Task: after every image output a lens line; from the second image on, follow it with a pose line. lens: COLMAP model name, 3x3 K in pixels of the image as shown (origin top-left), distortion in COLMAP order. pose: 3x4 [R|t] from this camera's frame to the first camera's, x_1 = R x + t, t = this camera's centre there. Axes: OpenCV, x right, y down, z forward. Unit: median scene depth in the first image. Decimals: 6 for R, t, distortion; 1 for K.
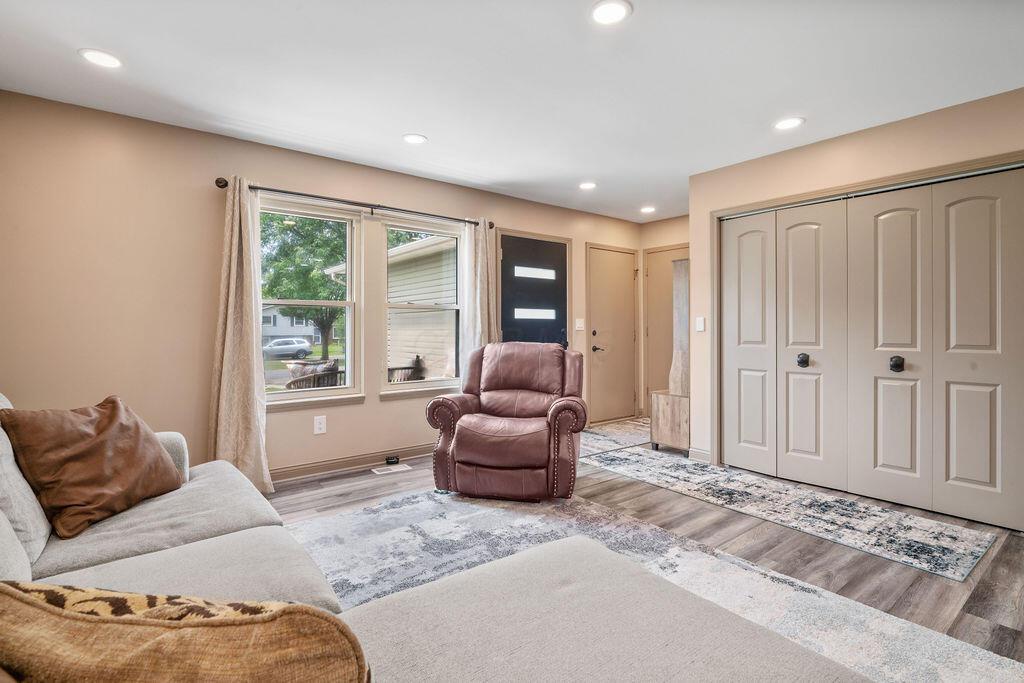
lens RADIAL K [[490.1, 0, 514.7], [0, 490.1, 328.4], [0, 0, 1]] dist [-0.001353, -0.000457]
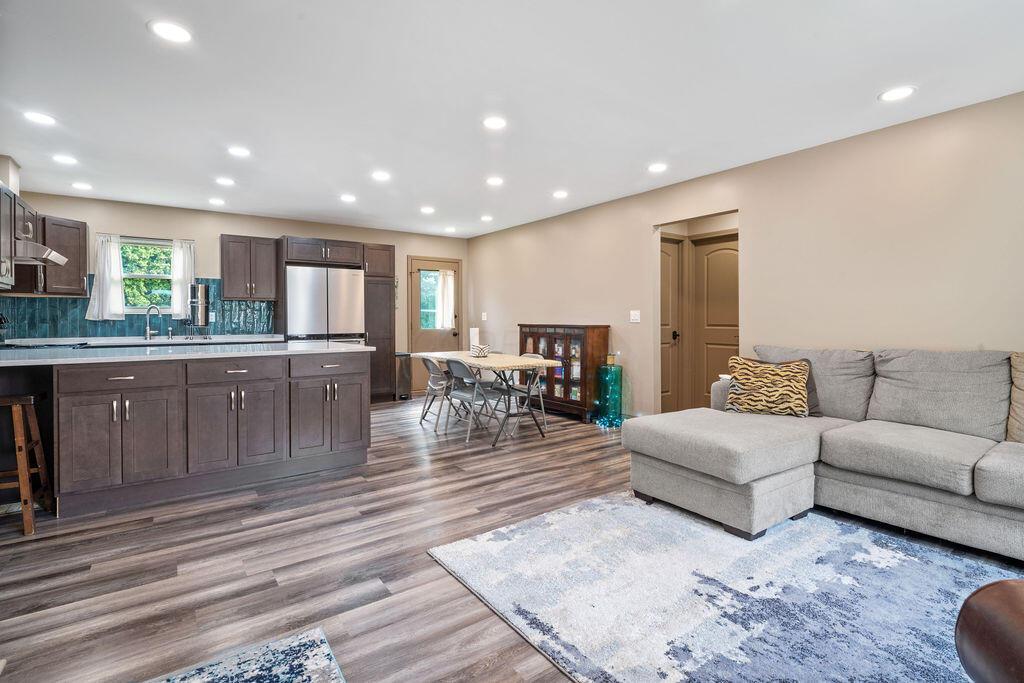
lens RADIAL K [[484.6, 0, 516.6], [0, 484.6, 319.2], [0, 0, 1]] dist [-0.003957, -0.000921]
pose [[-0.998848, 0.005680, 0.047654, 0.347570], [0.005695, 0.999984, 0.000180, -0.000744], [-0.047653, 0.000452, -0.998864, 1.158611]]
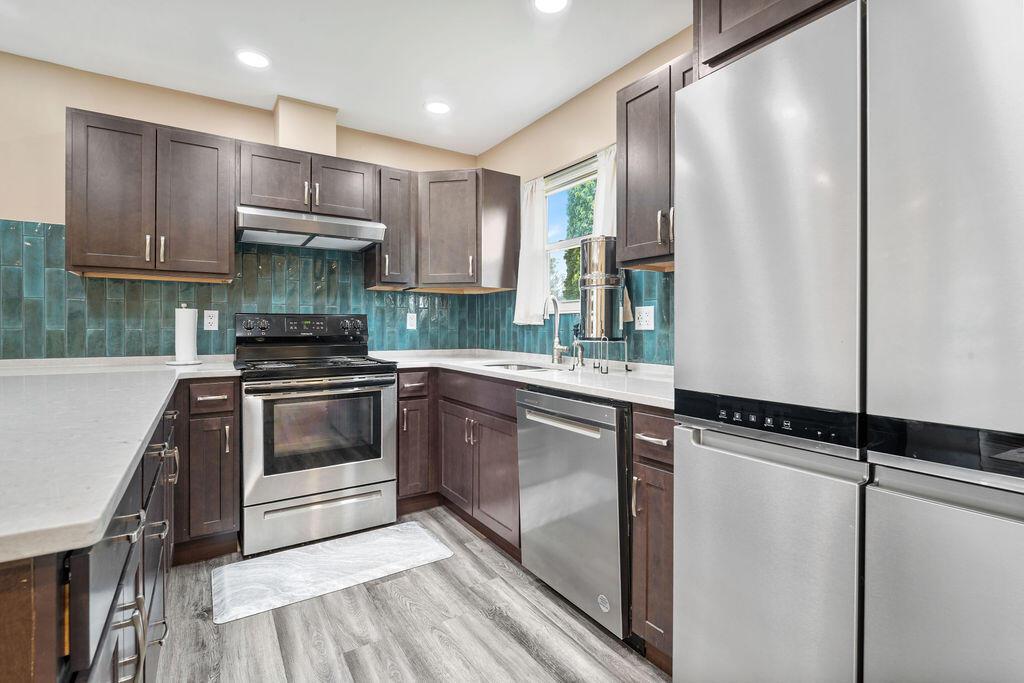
lens RADIAL K [[480.0, 0, 512.4], [0, 480.0, 329.6], [0, 0, 1]] dist [-0.005915, -0.000931]
pose [[0.095333, -0.004736, 0.995434, 0.827029], [-0.004428, 0.999977, 0.005182, -0.000471], [-0.995436, -0.004902, 0.095310, -0.403377]]
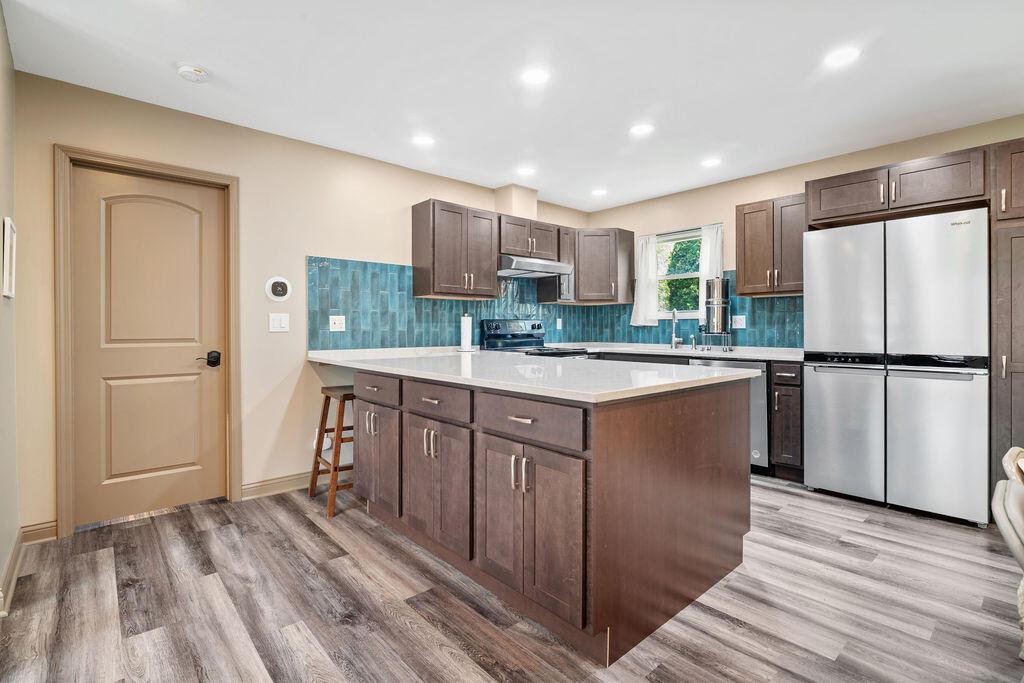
lens RADIAL K [[480.0, 0, 512.4], [0, 480.0, 329.6], [0, 0, 1]] dist [-0.005915, -0.000931]
pose [[-0.057827, -0.002136, 0.998324, 0.292929], [0.000753, 0.999997, 0.002184, 0.002638], [-0.998326, 0.000878, -0.057825, 0.149069]]
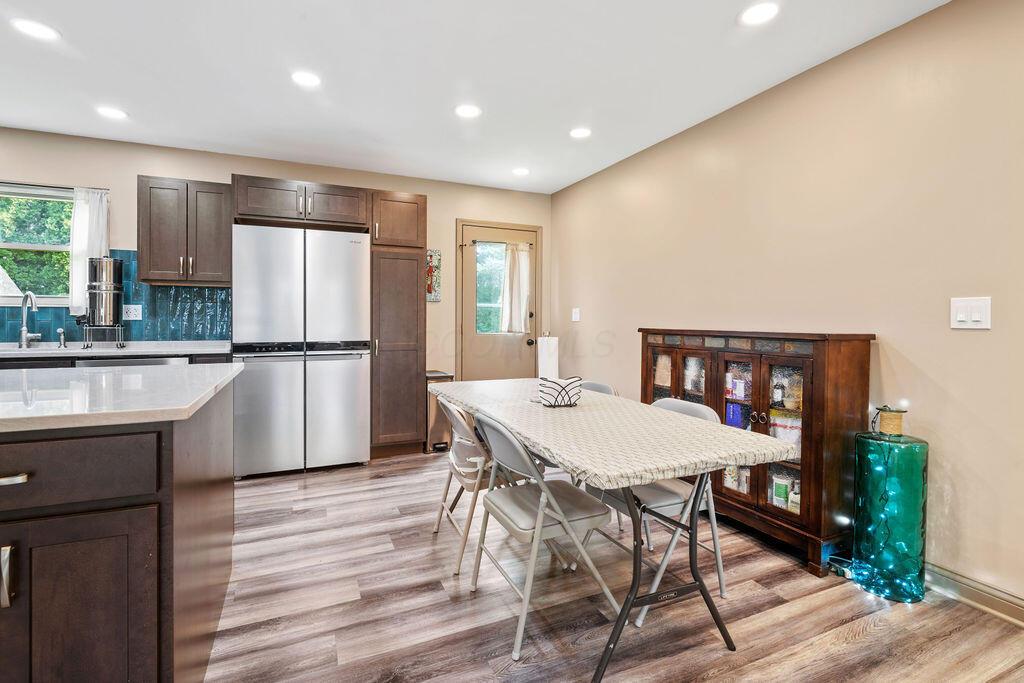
lens RADIAL K [[484.6, 0, 516.6], [0, 484.6, 319.2], [0, 0, 1]] dist [-0.003957, -0.000921]
pose [[-0.969890, -0.000708, 0.243542, 0.430271], [-0.001488, 0.999994, -0.003022, 0.003158], [-0.243539, -0.003293, -0.969886, 0.317741]]
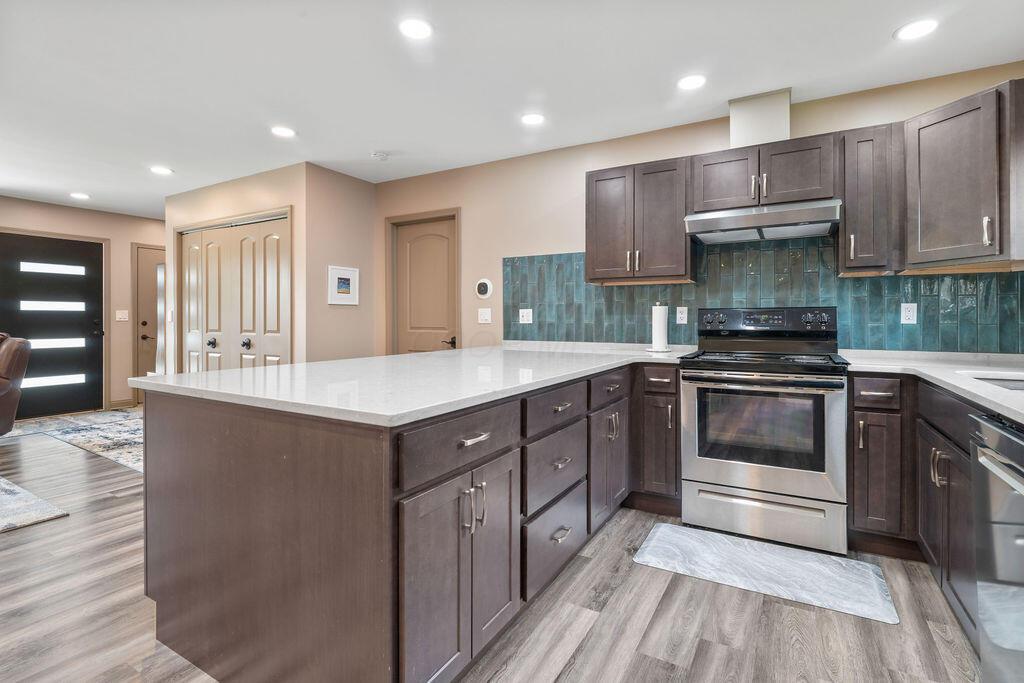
lens RADIAL K [[484.6, 0, 516.6], [0, 484.6, 319.2], [0, 0, 1]] dist [-0.003957, -0.000921]
pose [[0.929785, 0.001014, 0.368103, 0.930715], [-0.001100, 0.999999, 0.000025, -0.001718], [-0.368102, -0.000428, 0.929785, -0.592878]]
